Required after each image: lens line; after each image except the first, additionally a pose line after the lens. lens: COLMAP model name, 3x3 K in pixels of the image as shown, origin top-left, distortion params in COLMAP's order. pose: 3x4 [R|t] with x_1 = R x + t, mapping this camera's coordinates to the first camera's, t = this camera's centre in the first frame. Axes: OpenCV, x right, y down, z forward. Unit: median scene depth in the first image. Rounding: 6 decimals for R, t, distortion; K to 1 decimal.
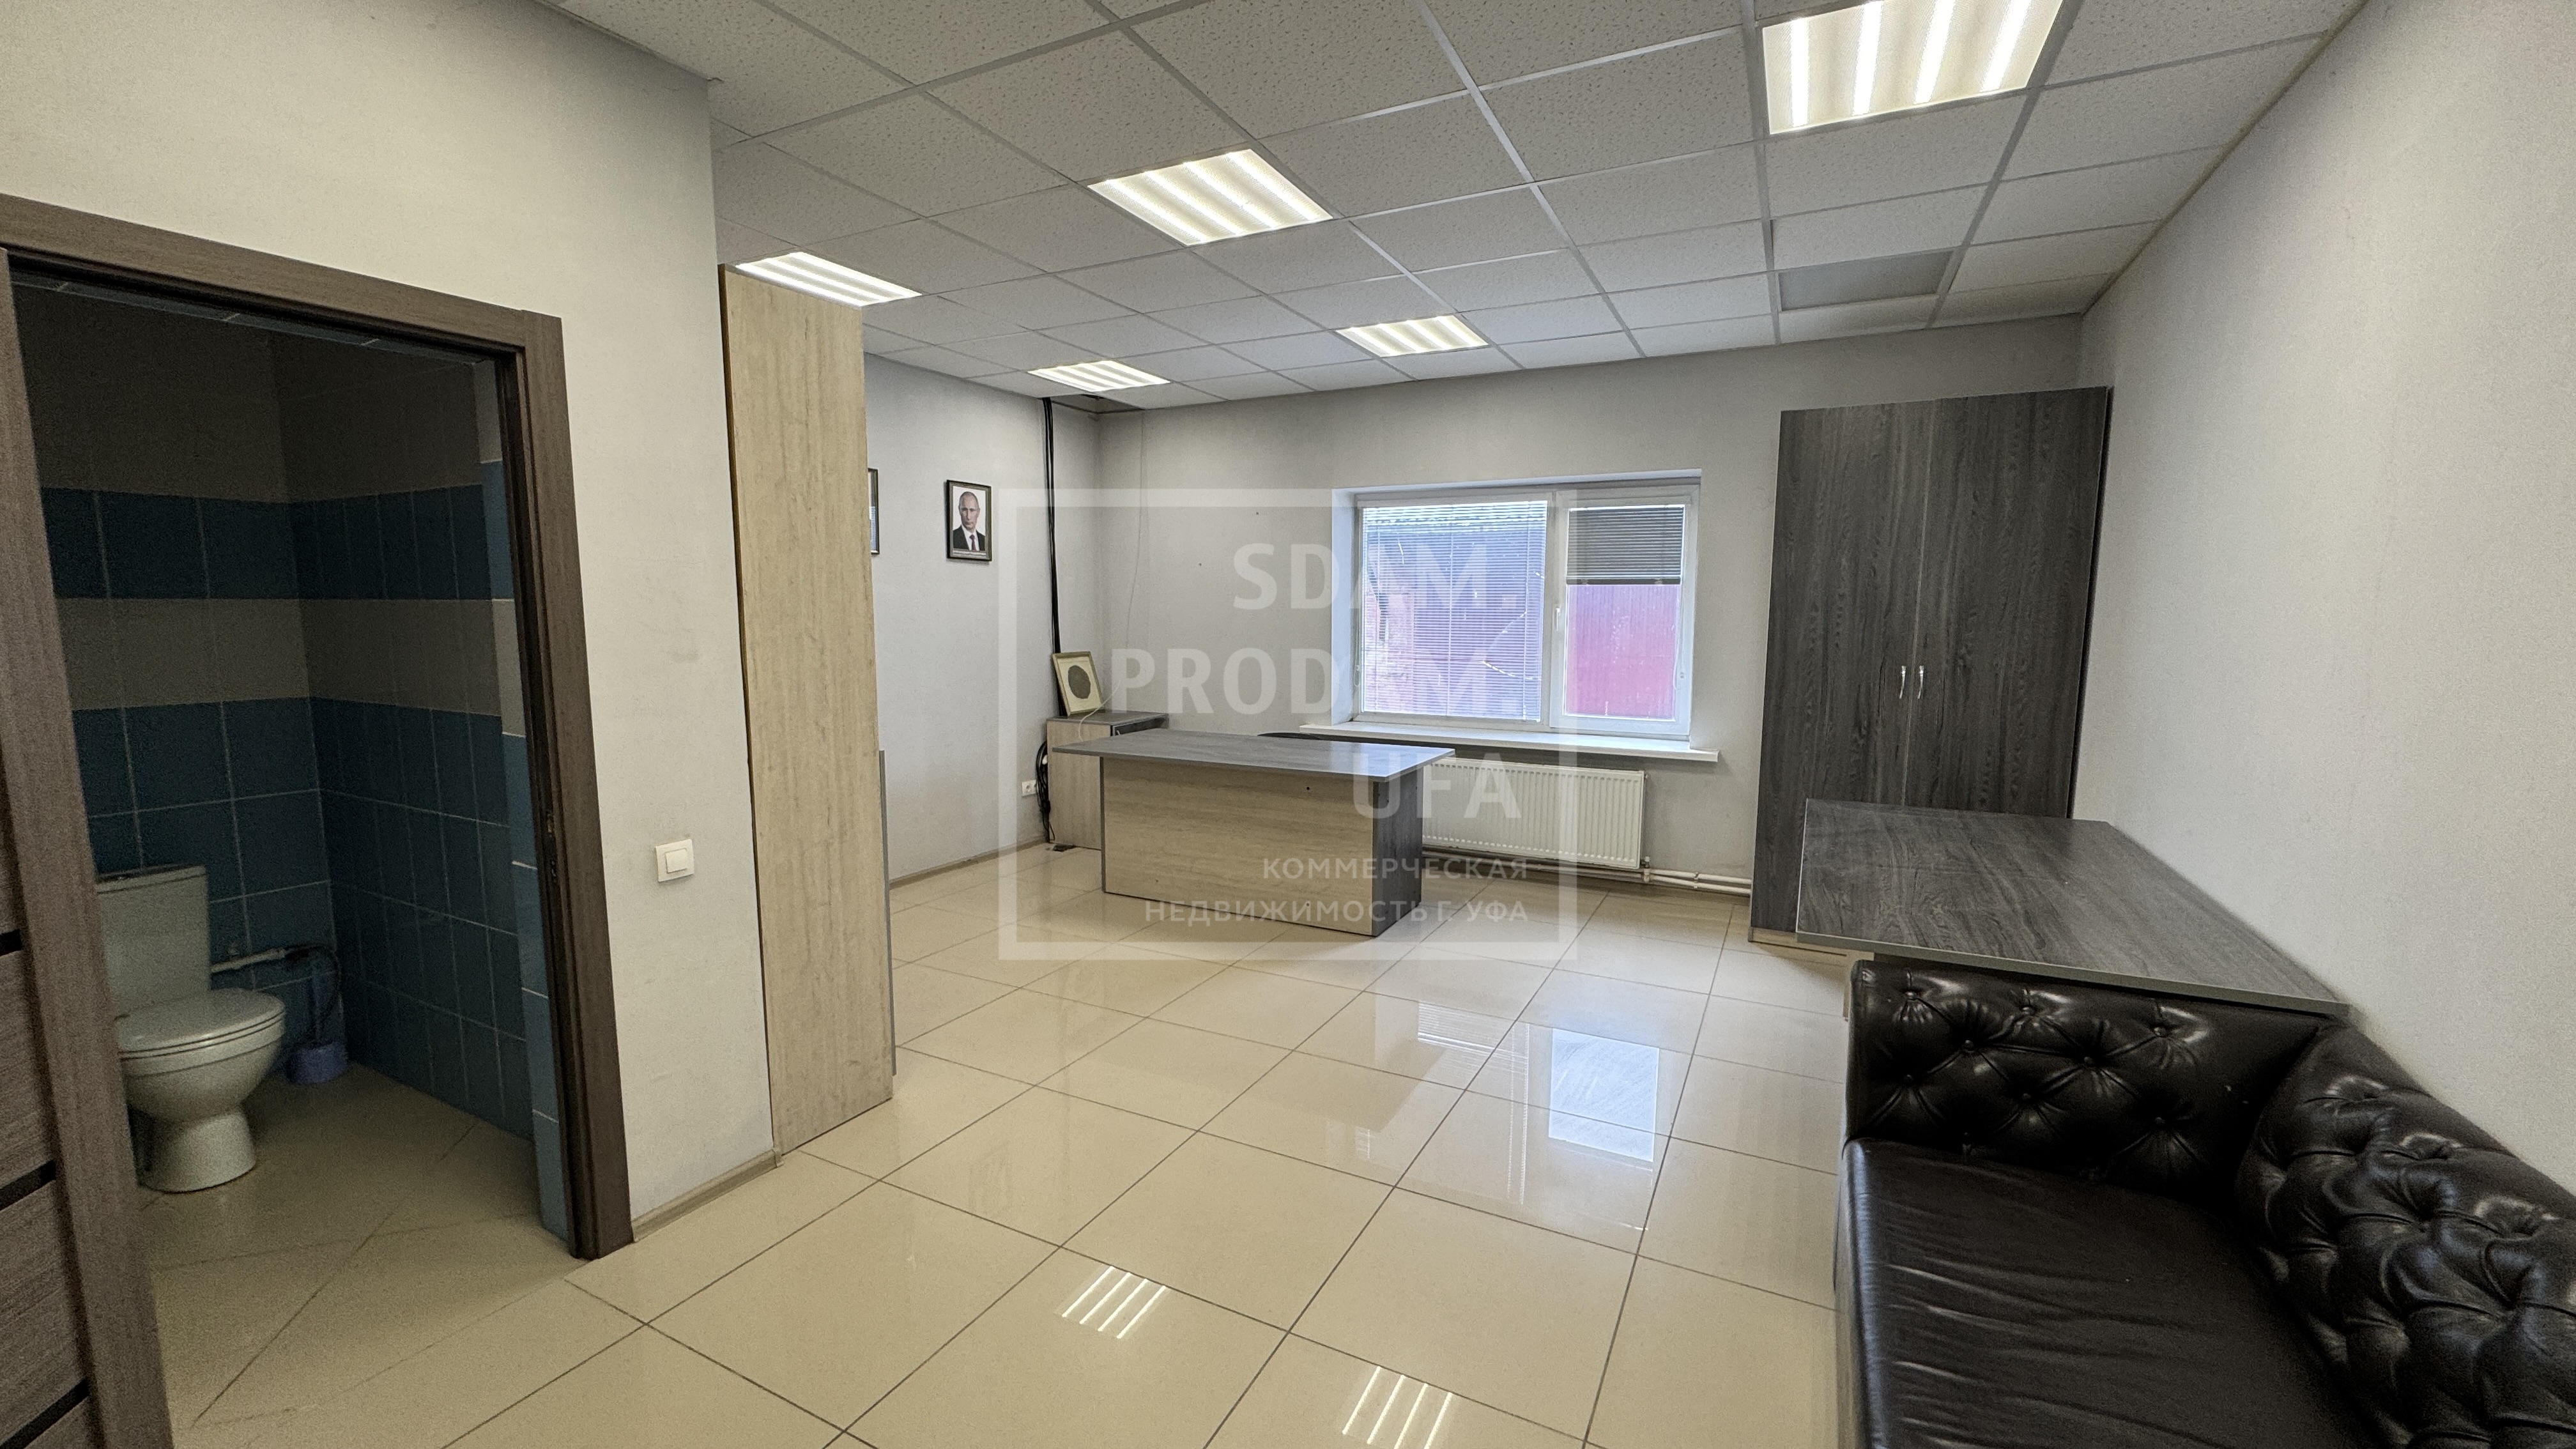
lens RADIAL K [[1017.0, 0, 1282.5], [0, 1017.0, 727.5], [0, 0, 1]] dist [-0.002376, -0.000043]
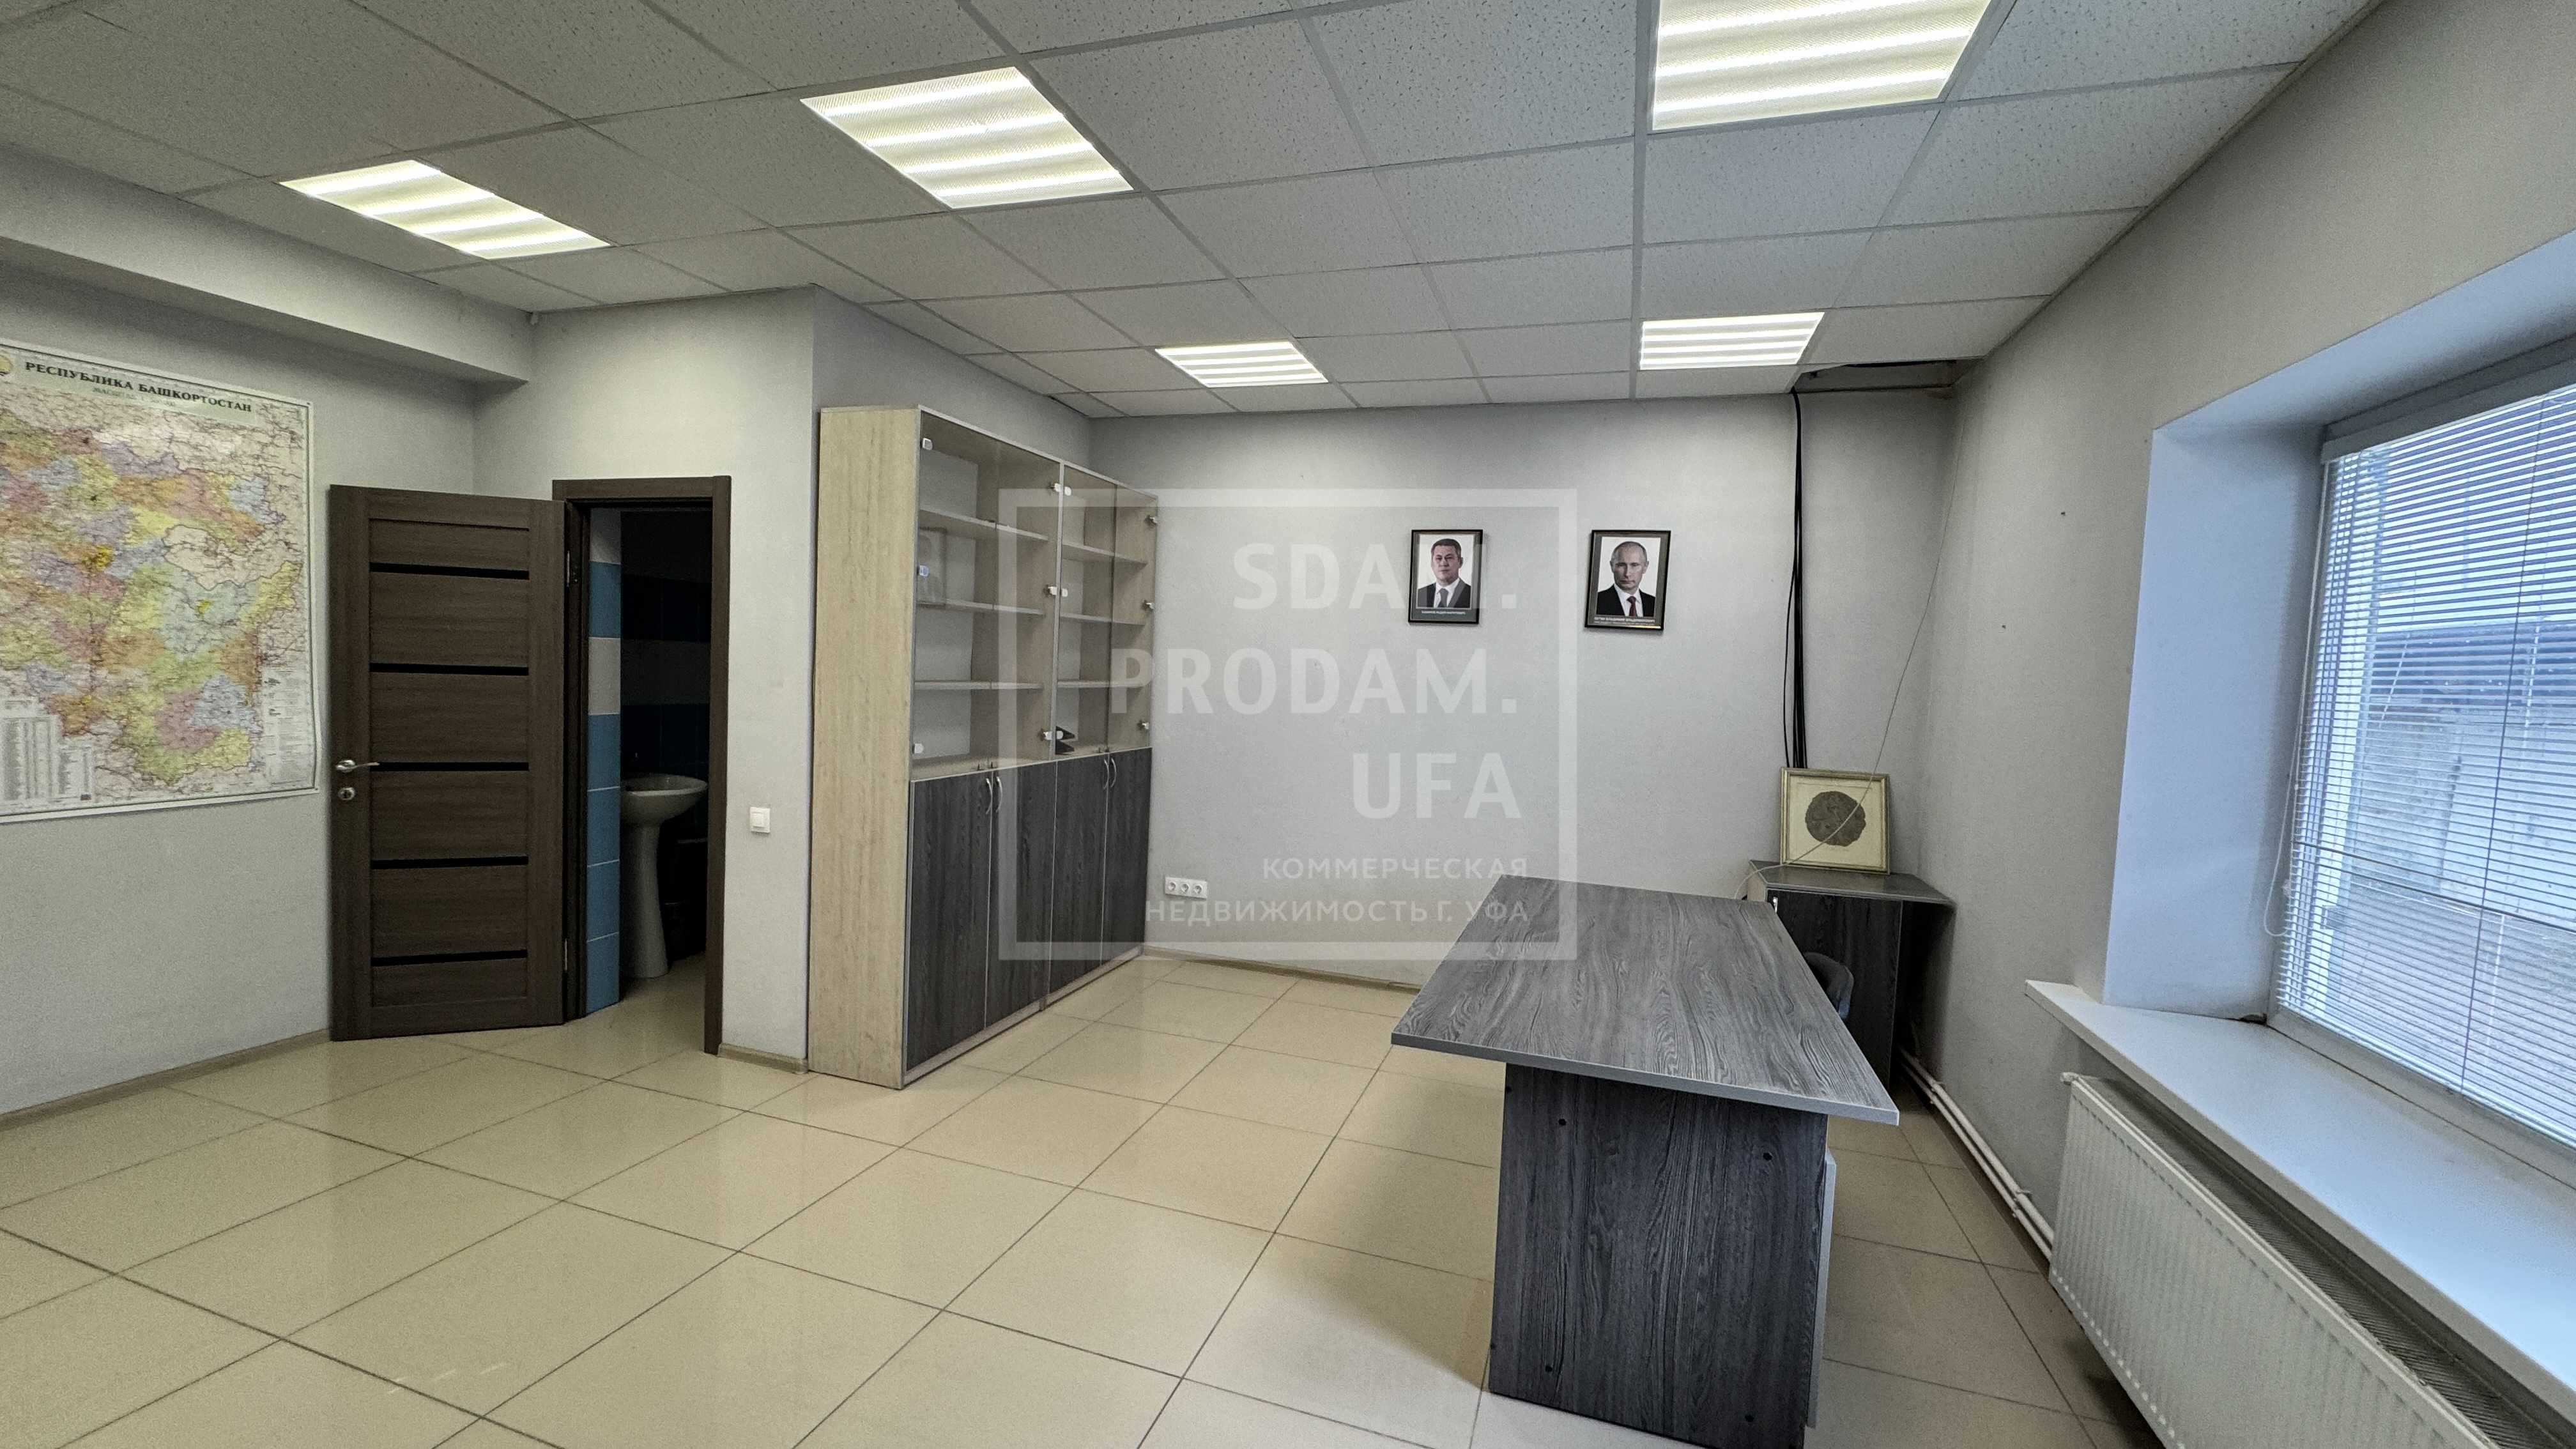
lens RADIAL K [[1024.5, 0, 1286.7], [0, 1024.5, 728.4], [0, 0, 1]] dist [0.000246, -0.000176]
pose [[0.159042, 0.060302, -0.985428, 0.837468], [-0.162159, 0.986173, 0.034176, -0.149686], [0.973863, 0.154361, 0.166622, 1.256506]]
